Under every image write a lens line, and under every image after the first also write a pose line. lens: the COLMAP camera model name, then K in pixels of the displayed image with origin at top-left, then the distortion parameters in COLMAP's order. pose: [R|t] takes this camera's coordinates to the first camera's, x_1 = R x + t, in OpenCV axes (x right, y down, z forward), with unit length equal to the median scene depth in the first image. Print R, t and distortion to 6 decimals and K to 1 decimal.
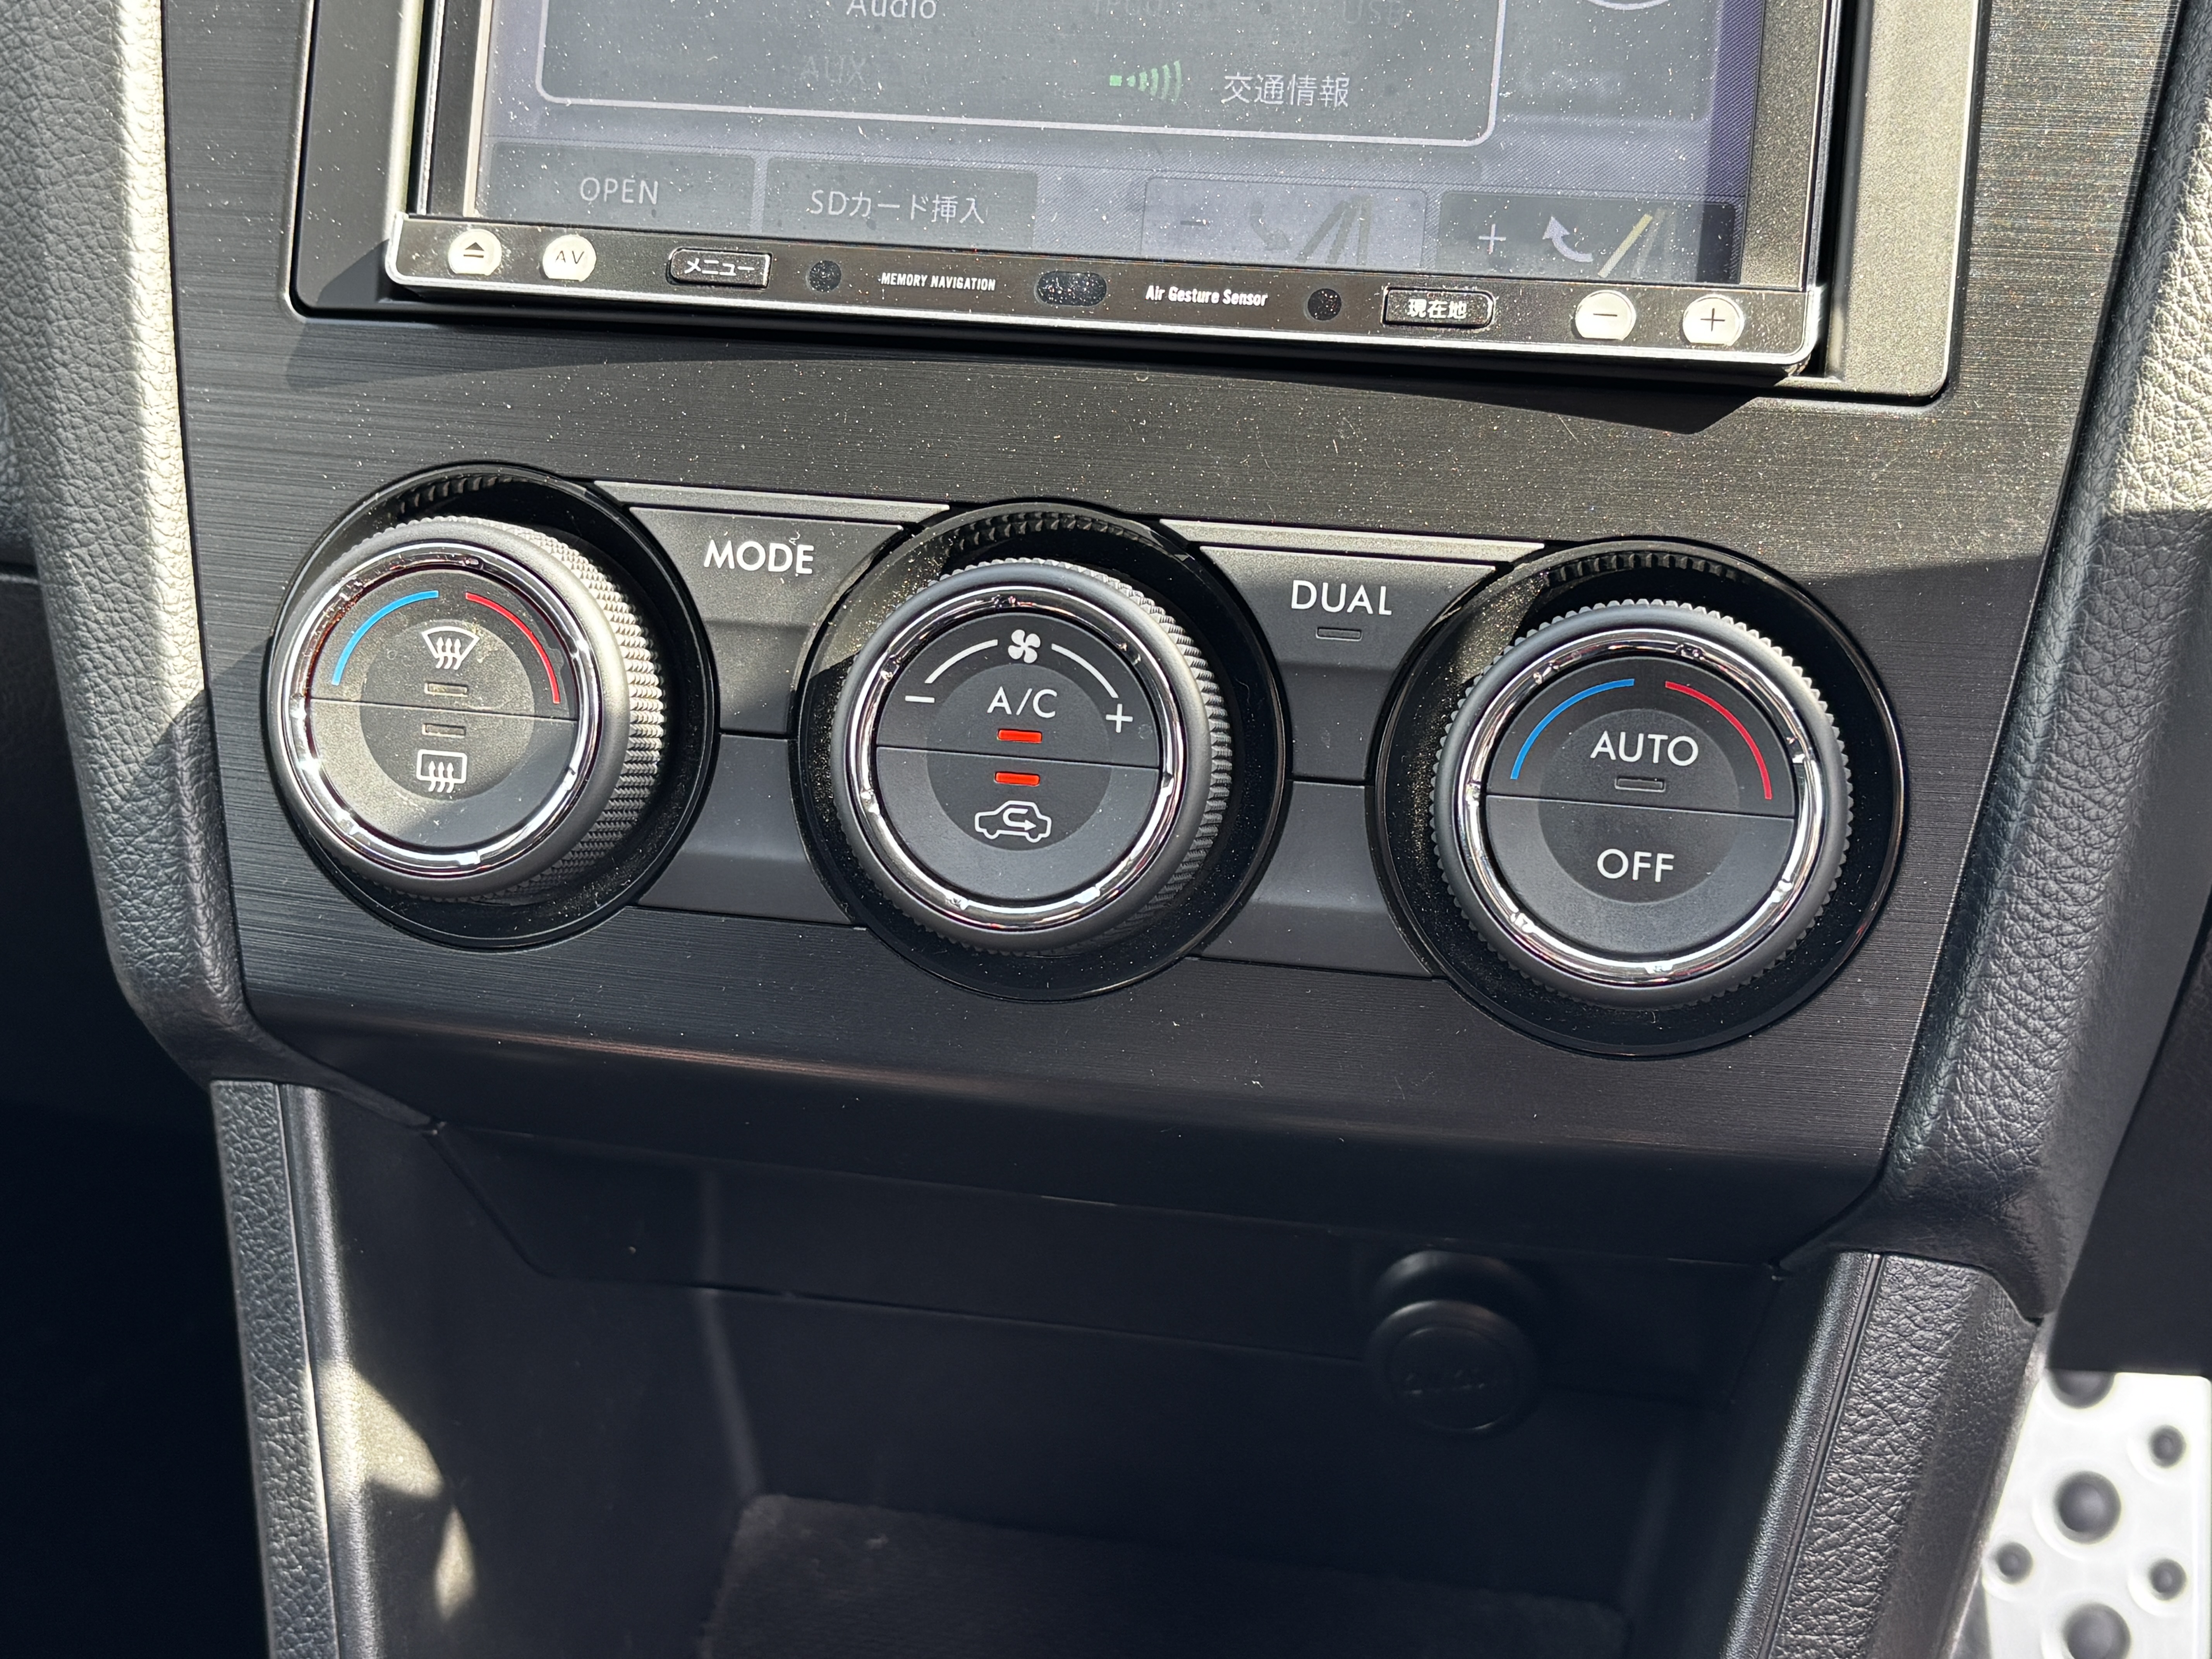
lens RADIAL K [[2941.2, 0, 1106.0], [0, 2941.2, 829.5], [0, 0, 1]] dist [0.212718, -0.919913]
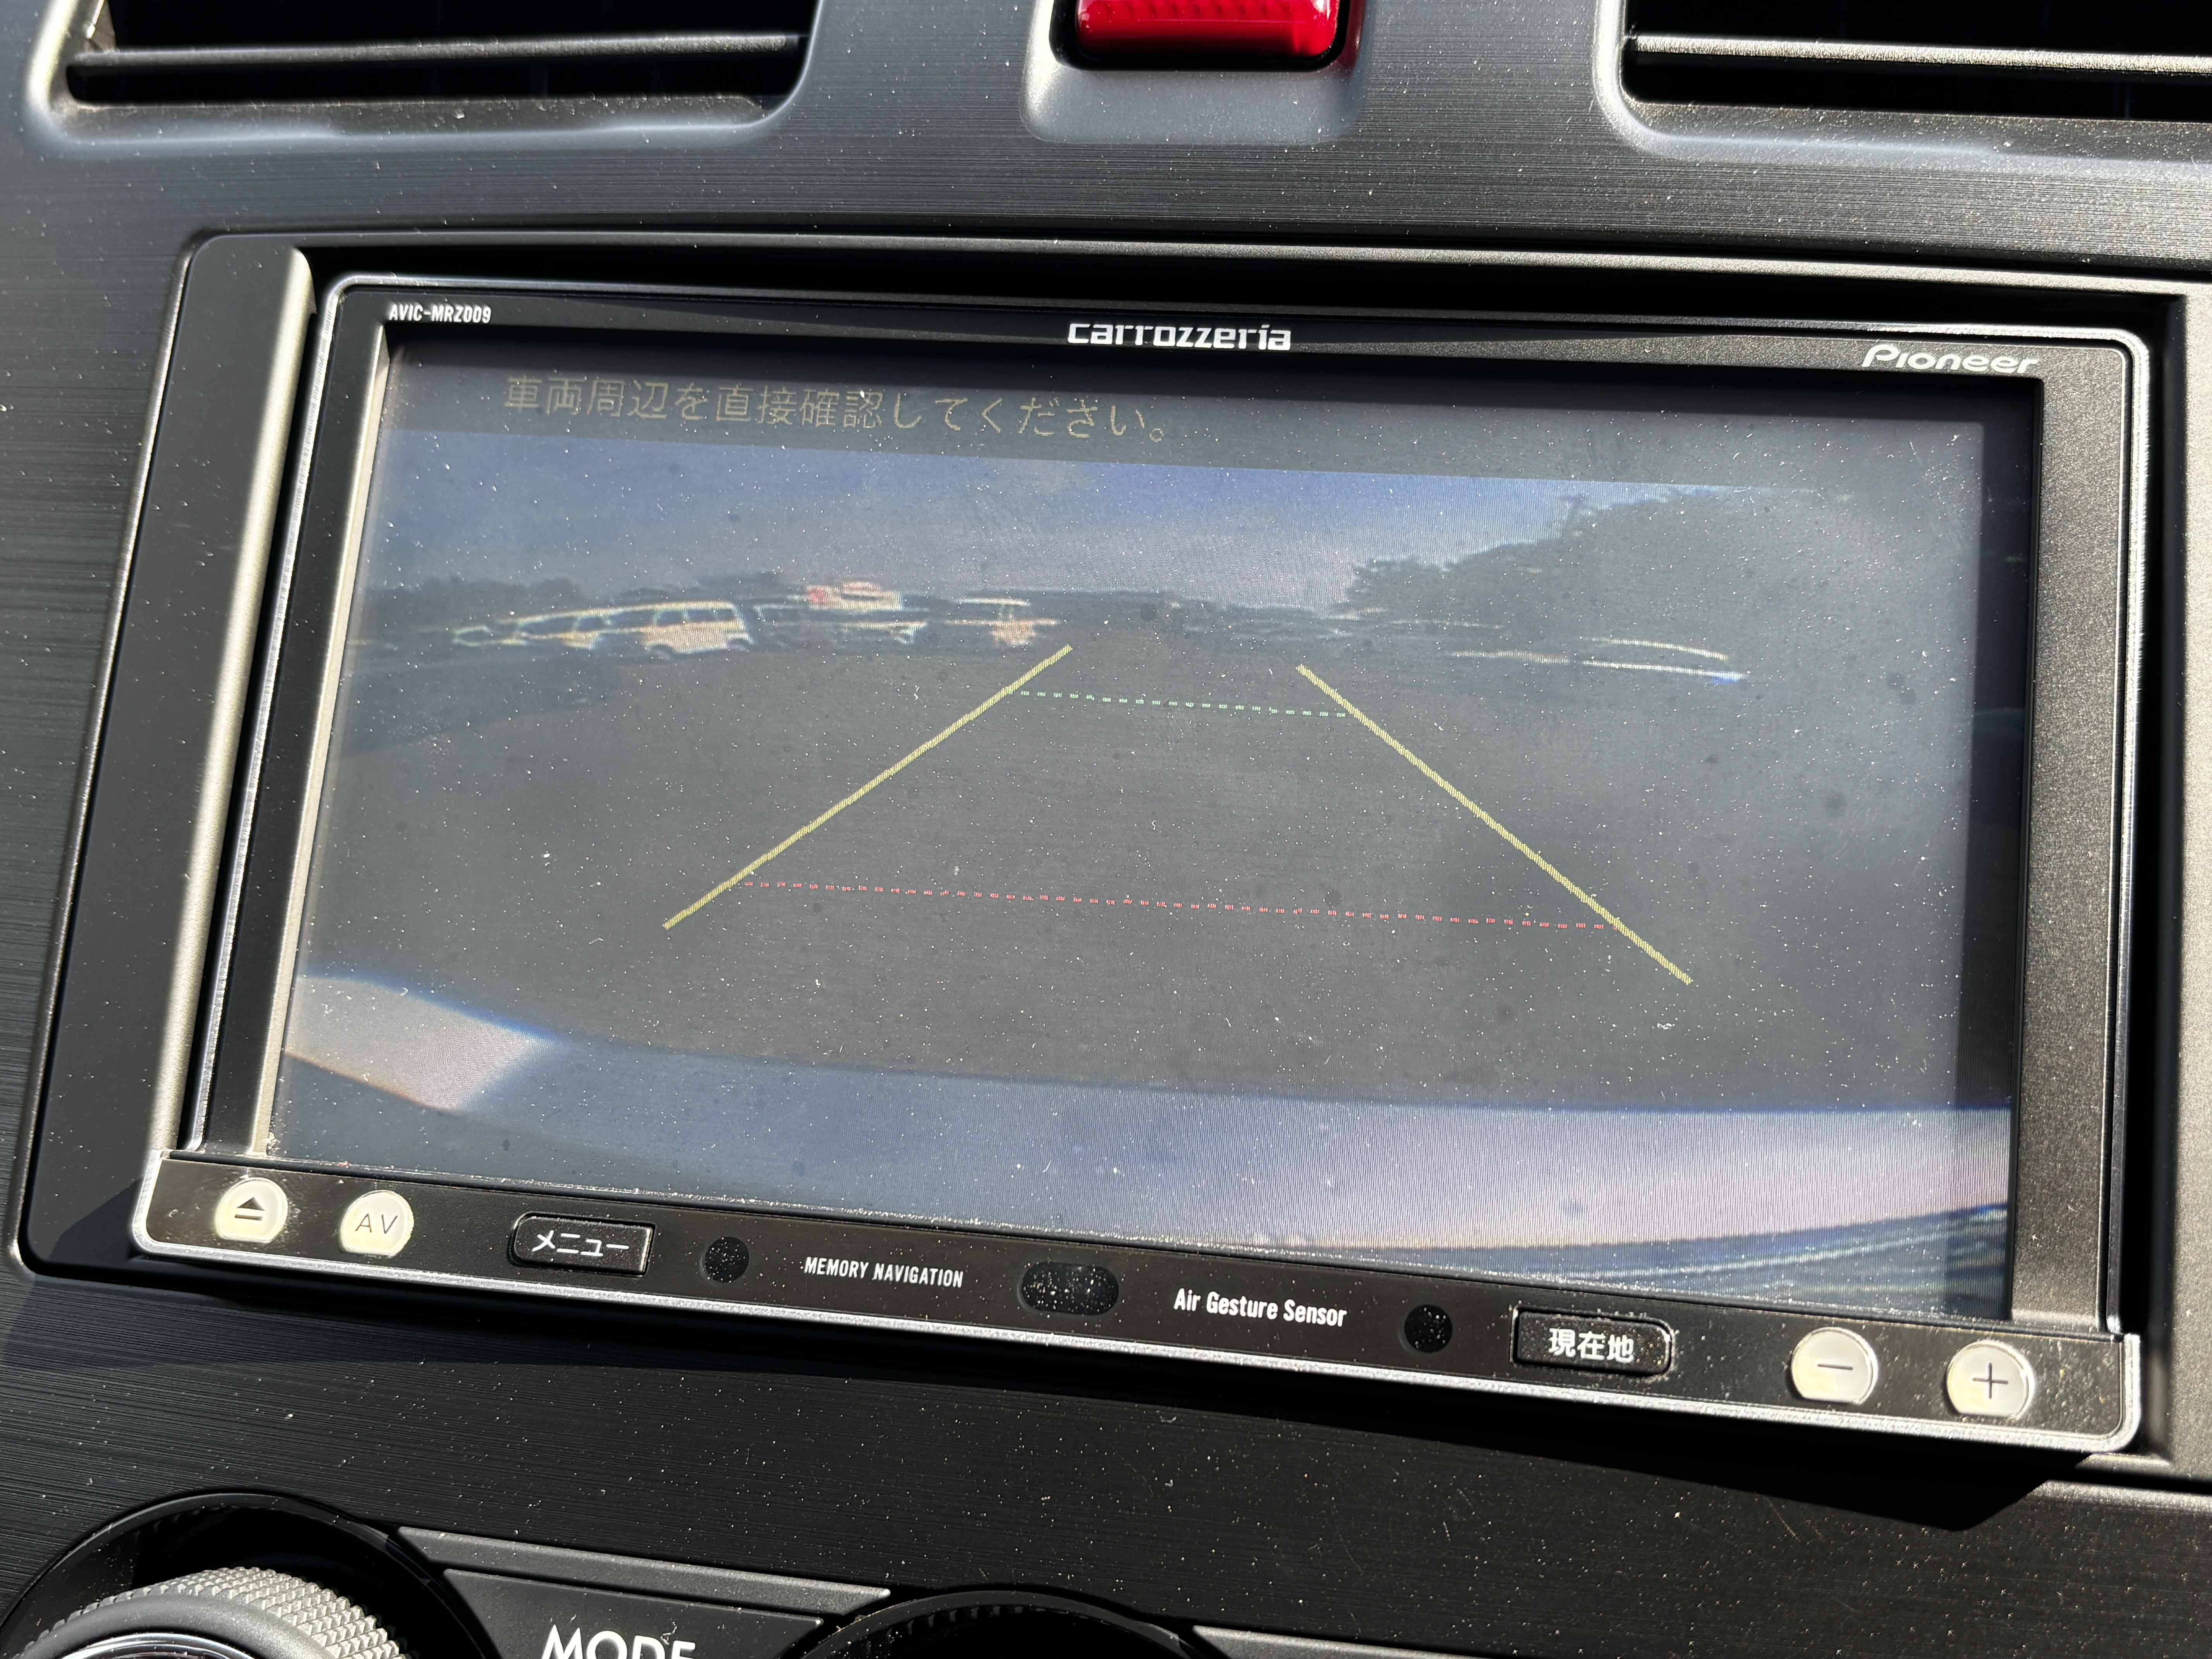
lens RADIAL K [[2472.2, 0, 1106.0], [0, 2472.2, 829.5], [0, 0, 1]] dist [0.094974, -0.335719]
pose [[0.999846, 0.011159, 0.013540, -0.012223], [-0.008762, 0.986126, -0.165767, -0.193360], [-0.015202, 0.165623, 0.986072, 0.392321]]
